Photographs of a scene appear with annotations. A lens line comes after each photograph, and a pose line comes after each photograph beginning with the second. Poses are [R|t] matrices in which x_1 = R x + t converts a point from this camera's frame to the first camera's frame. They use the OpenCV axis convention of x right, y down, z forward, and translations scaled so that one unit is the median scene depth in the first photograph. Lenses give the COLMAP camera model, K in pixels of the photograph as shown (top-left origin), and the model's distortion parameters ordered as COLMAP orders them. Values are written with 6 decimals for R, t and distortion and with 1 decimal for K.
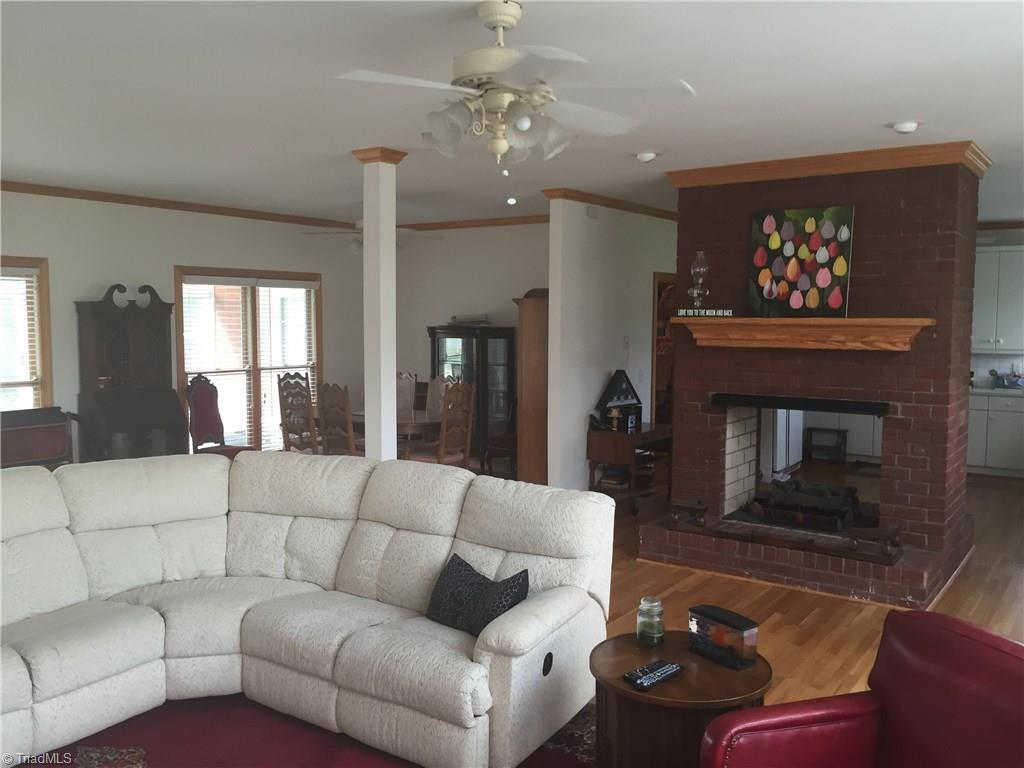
lens RADIAL K [[876.1, 0, 513.9], [0, 876.1, 382.4], [0, 0, 1]] dist [0.069538, -0.094556]
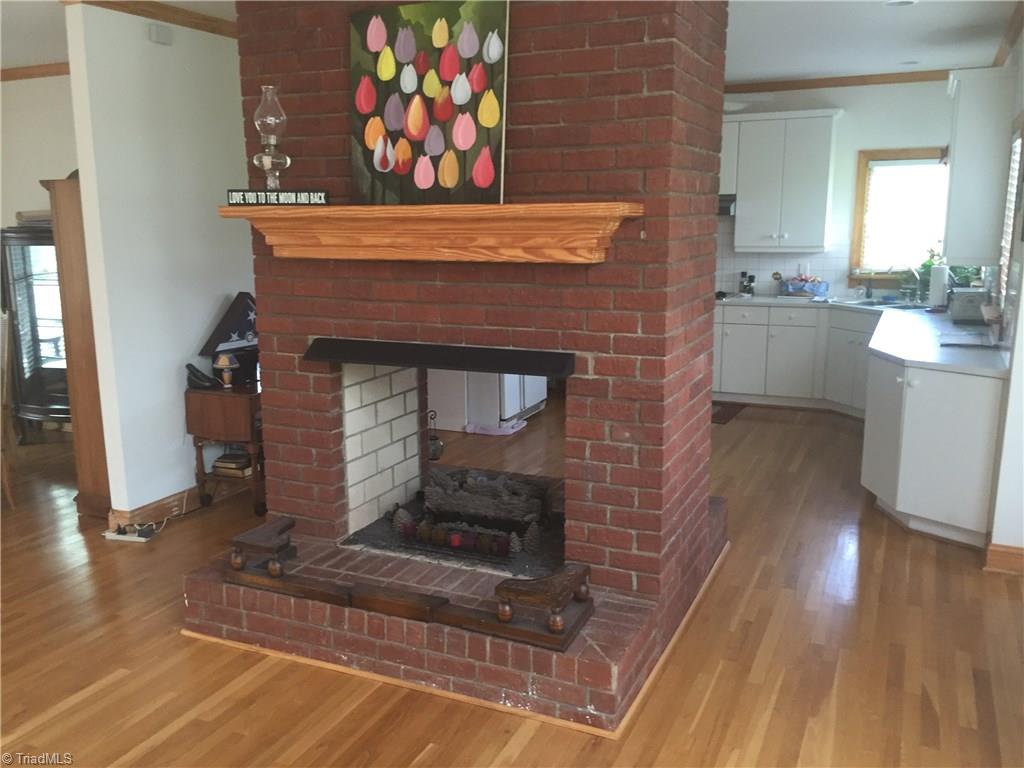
lens RADIAL K [[876.1, 0, 517.1], [0, 876.1, 388.1], [0, 0, 1]] dist [0.069538, -0.094556]
pose [[0.982585, -0.049814, 0.179011, 0.273039], [0.028017, 0.992099, 0.122291, -0.024518], [-0.183689, -0.115146, 0.976217, 0.427181]]
